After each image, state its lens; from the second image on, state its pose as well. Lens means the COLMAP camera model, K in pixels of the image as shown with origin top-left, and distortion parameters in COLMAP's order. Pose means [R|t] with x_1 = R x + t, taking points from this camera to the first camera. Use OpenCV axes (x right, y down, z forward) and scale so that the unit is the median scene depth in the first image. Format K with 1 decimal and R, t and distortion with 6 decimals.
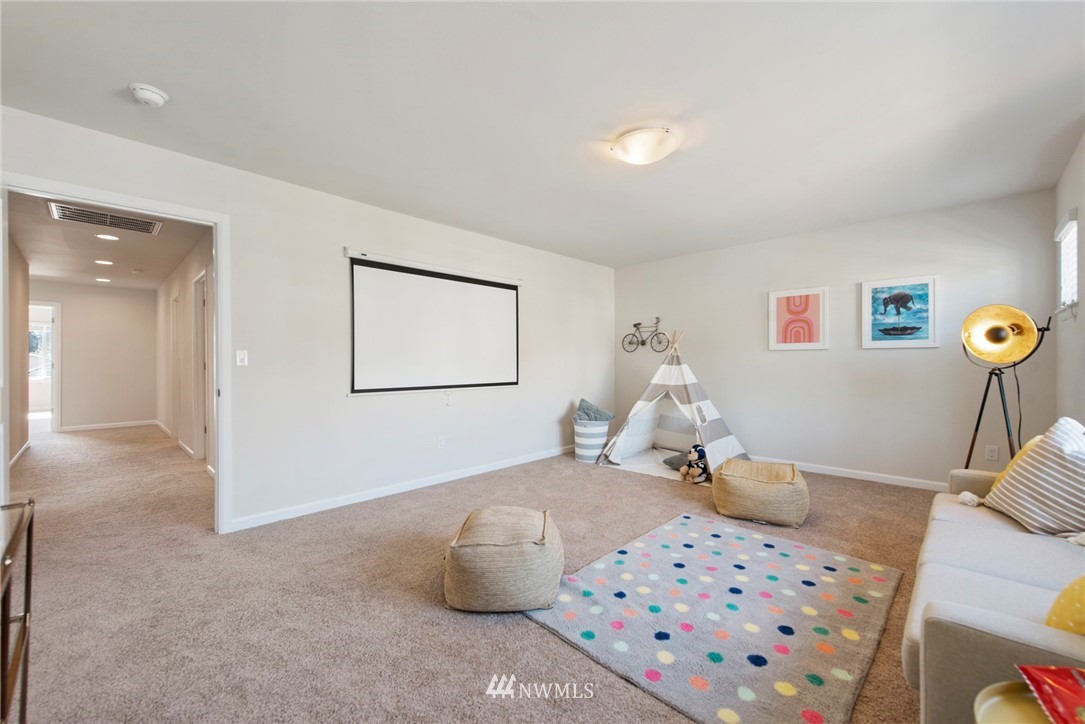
lens RADIAL K [[444.8, 0, 537.0], [0, 444.8, 360.5], [0, 0, 1]] dist [0.002529, 0.000034]
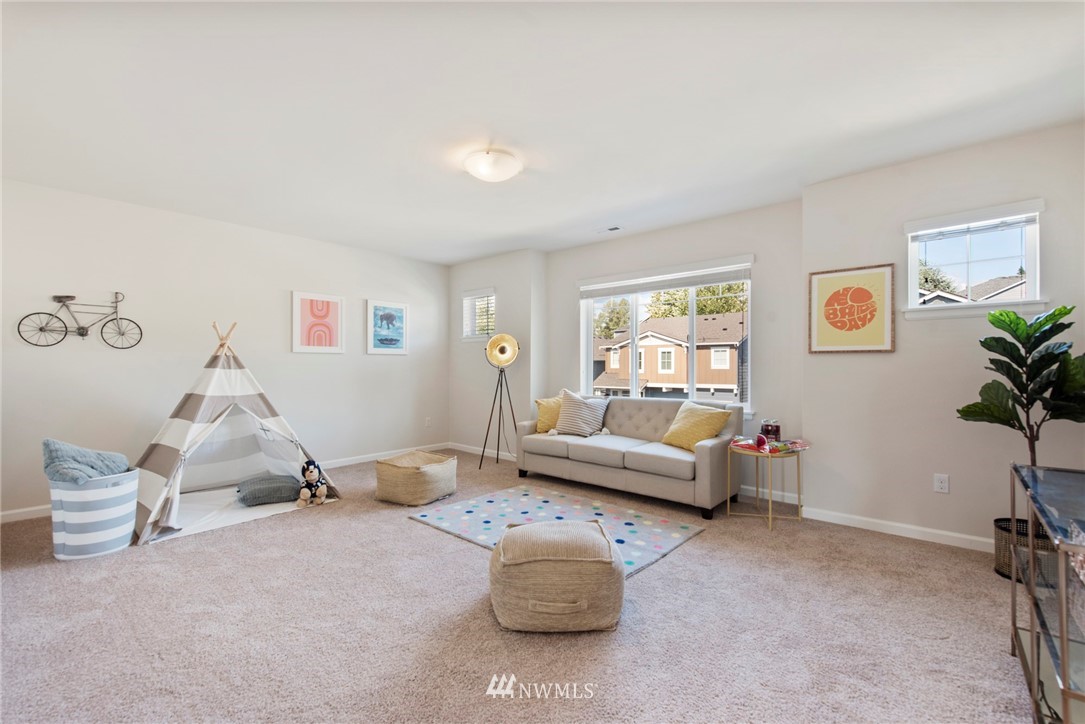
lens RADIAL K [[478.2, 0, 540.3], [0, 478.2, 364.5], [0, 0, 1]] dist [0.002786, -0.000360]
pose [[-0.092023, 0.001626, 0.995756, -0.630045], [-0.003050, 0.999994, -0.001914, 0.003694], [-0.995752, -0.003213, -0.092018, 0.667730]]
